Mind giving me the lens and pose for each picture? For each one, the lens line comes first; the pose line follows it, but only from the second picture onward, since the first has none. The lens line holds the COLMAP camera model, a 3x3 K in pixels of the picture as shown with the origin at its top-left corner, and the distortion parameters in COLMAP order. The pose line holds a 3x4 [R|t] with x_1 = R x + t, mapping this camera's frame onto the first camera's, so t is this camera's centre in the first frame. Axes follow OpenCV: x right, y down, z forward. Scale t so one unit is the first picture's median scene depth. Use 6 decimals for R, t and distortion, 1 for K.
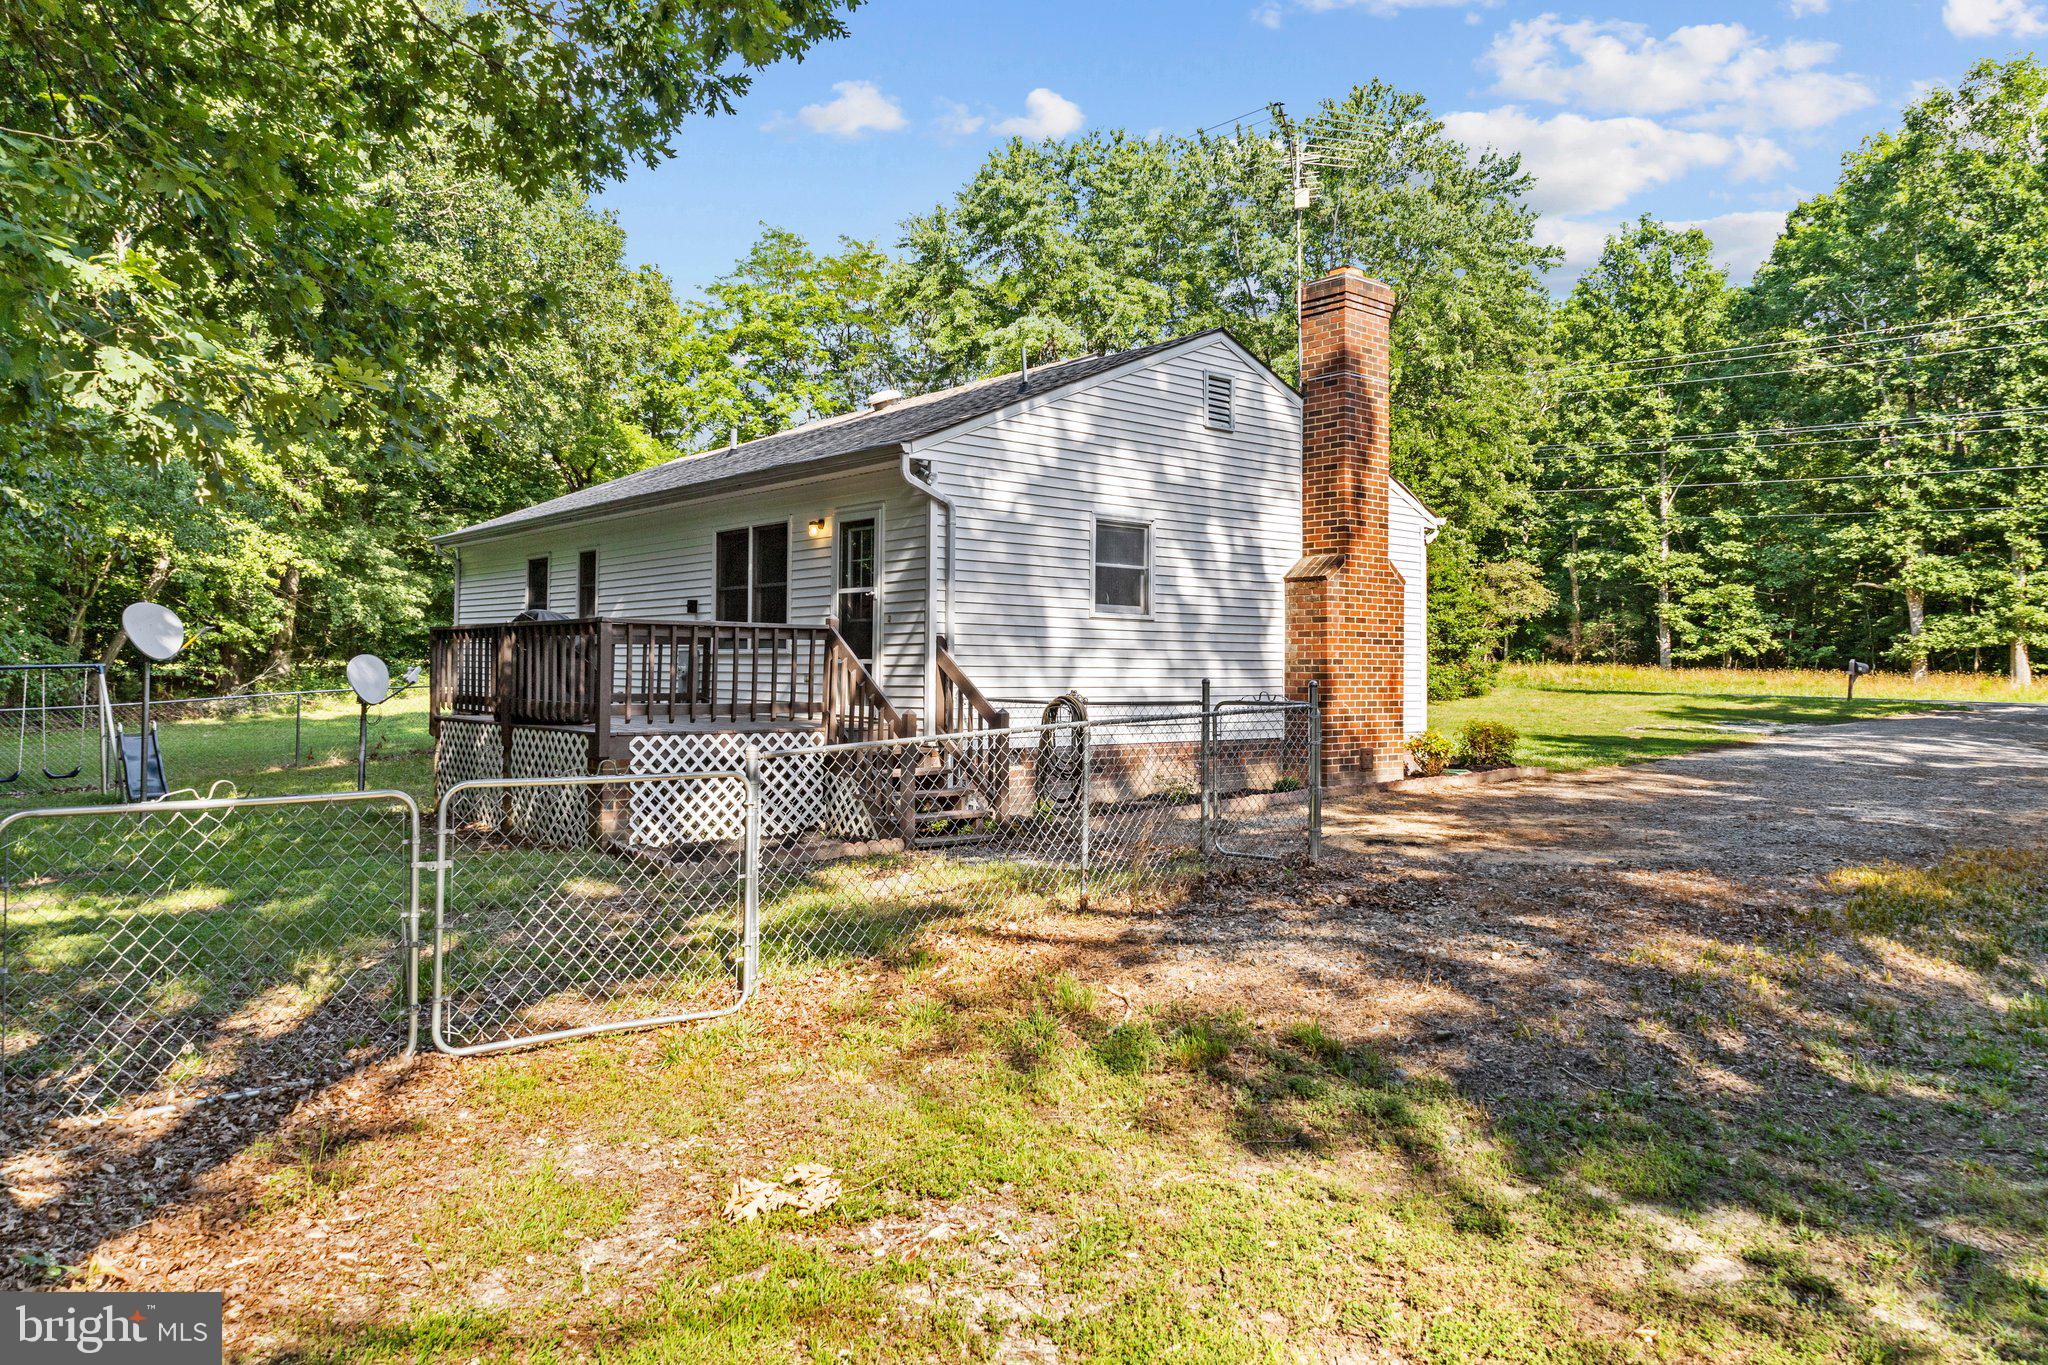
lens RADIAL K [[1348.3, 0, 1024.0], [0, 1348.3, 682.5], [0, 0, 1]] dist [0.021666, -0.000259]
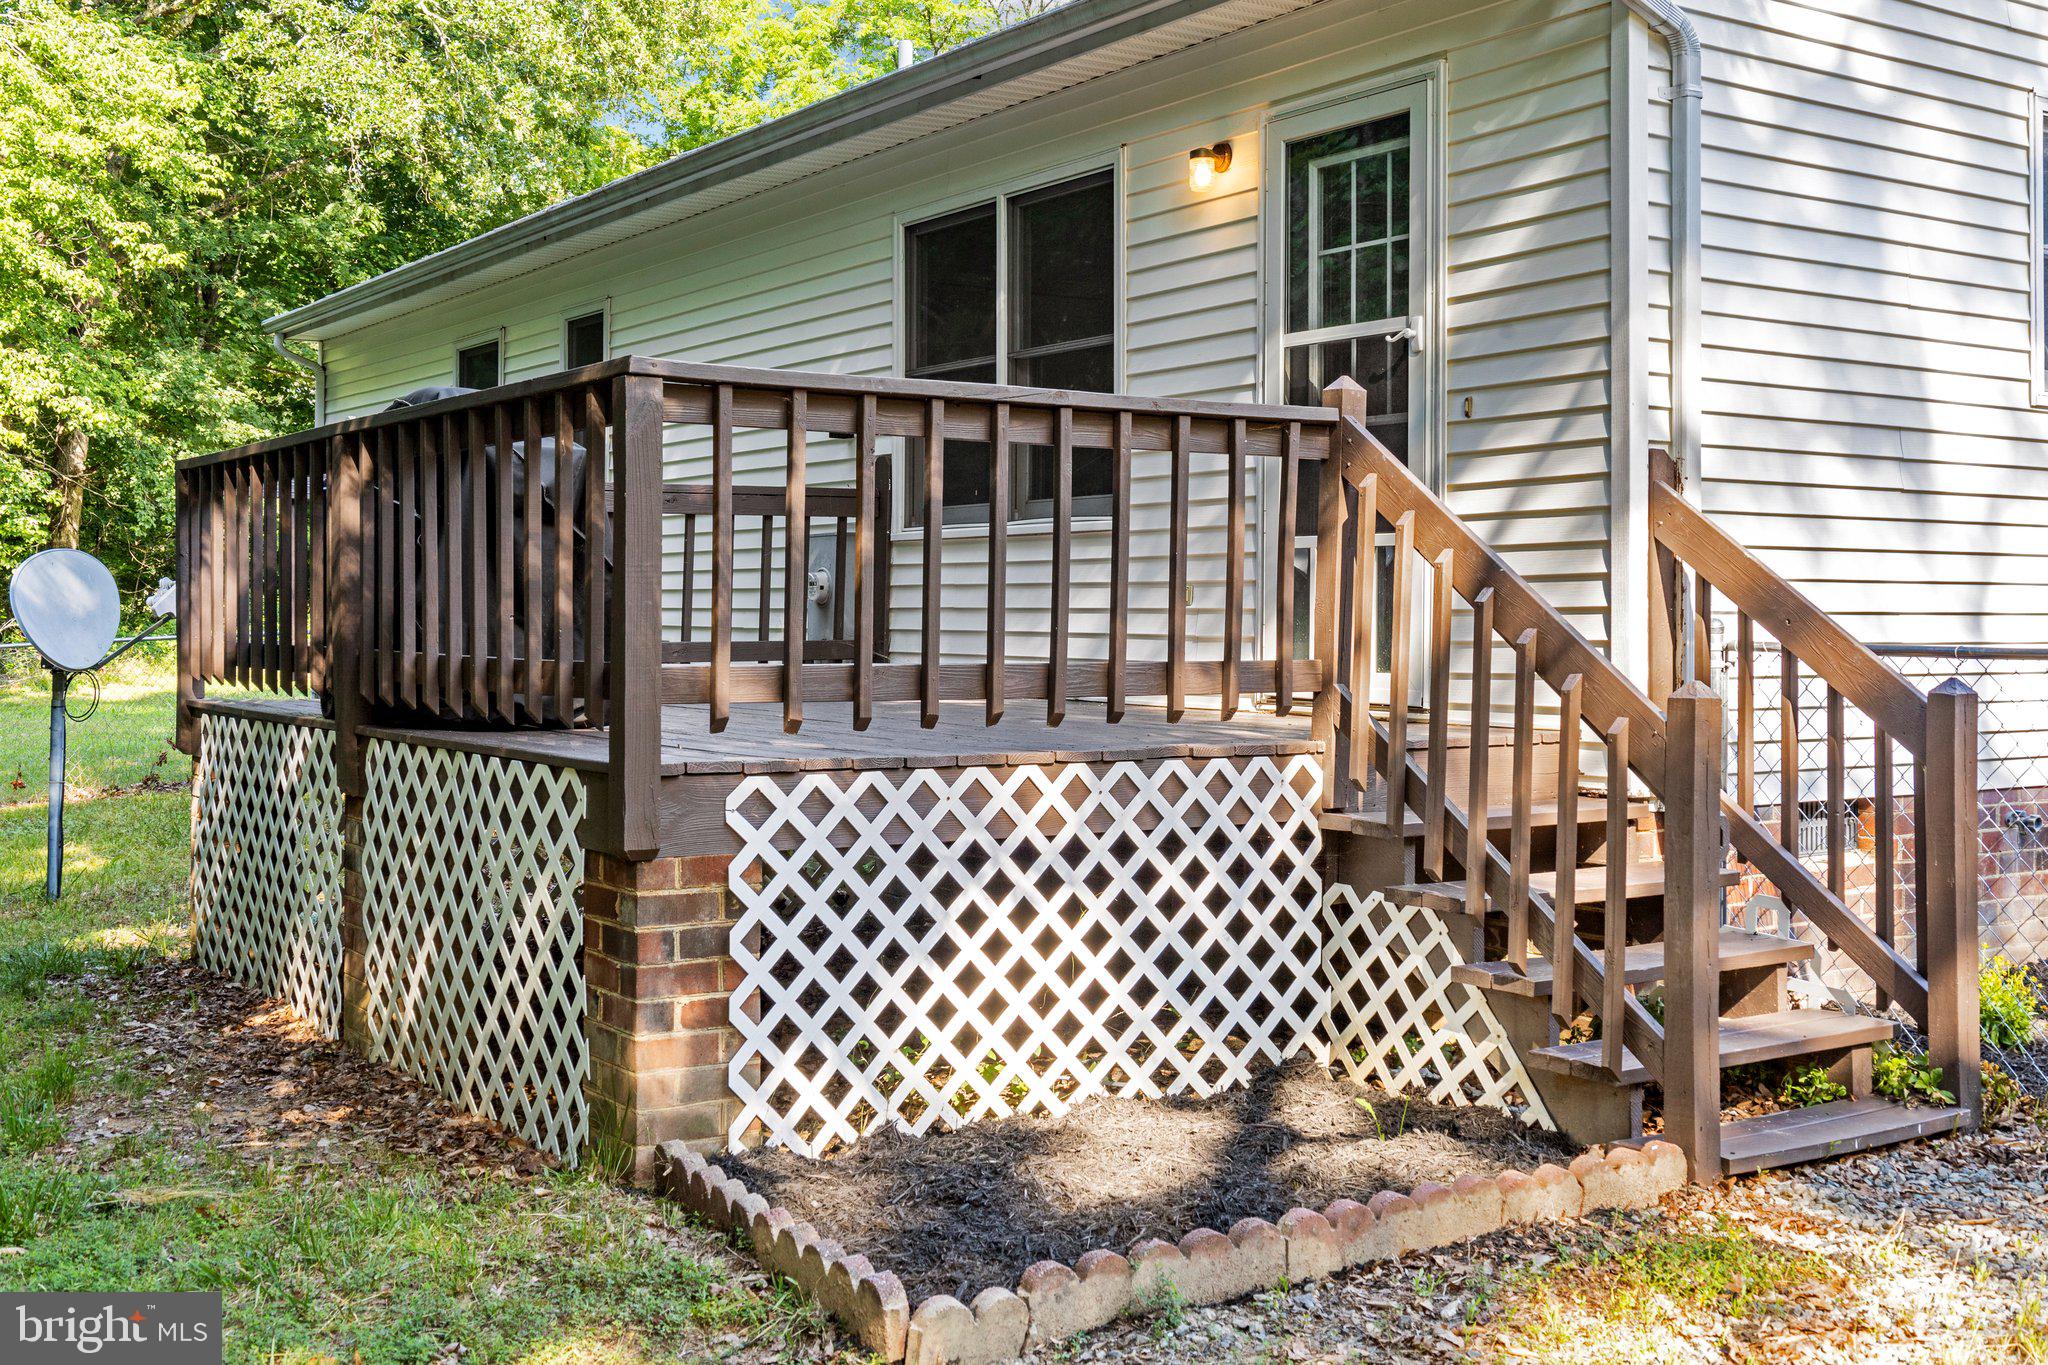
lens RADIAL K [[2174.6, 0, 1024.0], [0, 2174.6, 682.5], [0, 0, 1]] dist [0.013094, 0.006545]
pose [[0.993374, -0.000505, -0.114928, -0.159994], [0.002922, 0.999778, 0.020869, 0.009479], [0.114892, -0.021066, 0.993155, 0.498783]]
